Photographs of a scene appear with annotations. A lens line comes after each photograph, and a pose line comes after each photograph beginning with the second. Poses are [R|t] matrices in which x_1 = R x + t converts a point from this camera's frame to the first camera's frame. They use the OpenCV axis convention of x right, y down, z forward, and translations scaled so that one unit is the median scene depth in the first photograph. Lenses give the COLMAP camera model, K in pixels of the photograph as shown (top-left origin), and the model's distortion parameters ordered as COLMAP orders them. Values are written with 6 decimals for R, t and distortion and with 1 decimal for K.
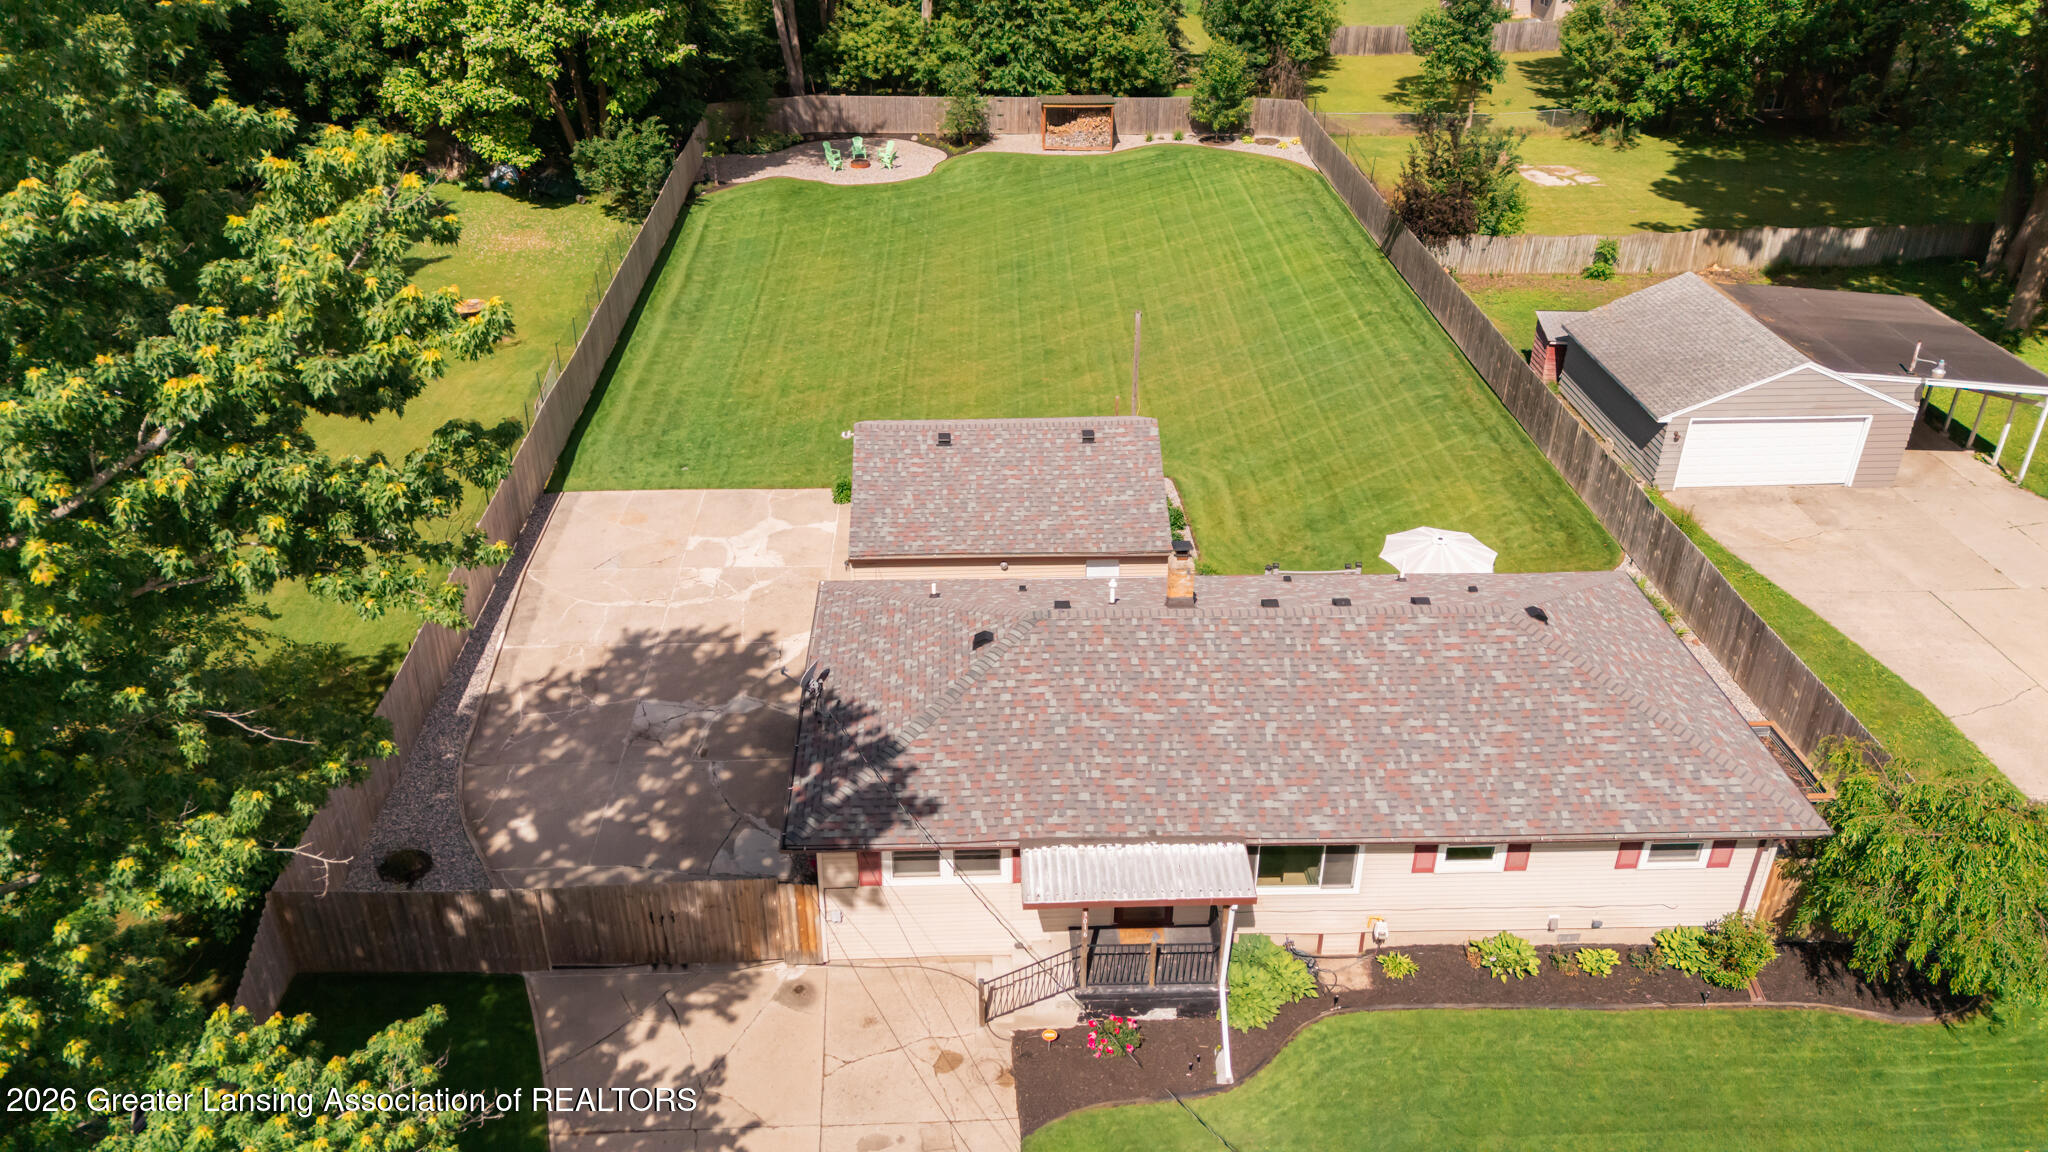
lens RADIAL K [[1483.5, 0, 1012.1], [0, 1483.5, 578.8], [0, 0, 1]] dist [0.042521, -0.006871]
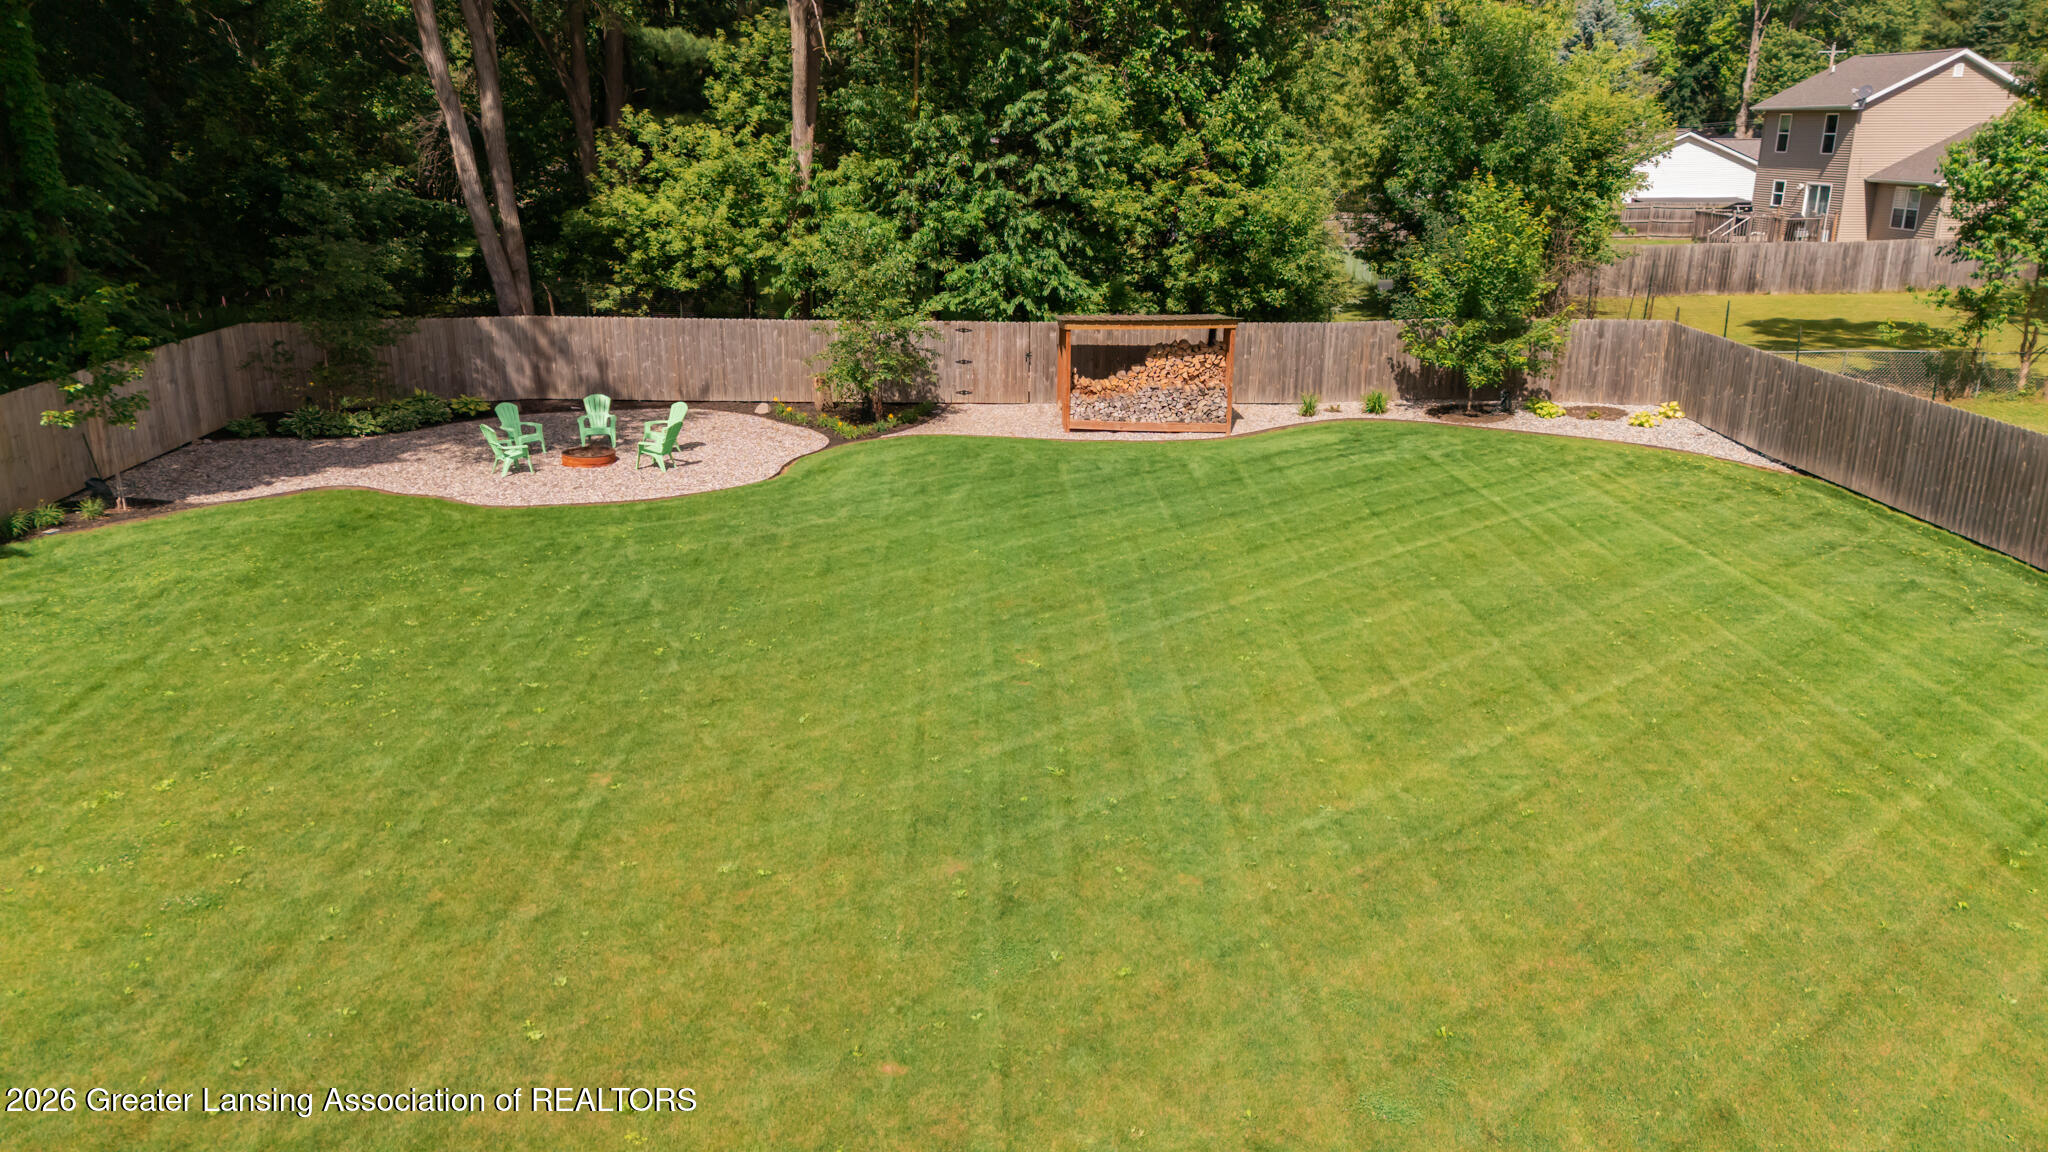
lens RADIAL K [[1483.5, 0, 1012.1], [0, 1483.5, 578.8], [0, 0, 1]] dist [0.042521, -0.006871]
pose [[0.999976, -0.003210, 0.006074, 0.003620], [0.004520, 0.973193, -0.229946, -0.155918], [-0.005173, 0.229968, 0.973184, 0.618885]]
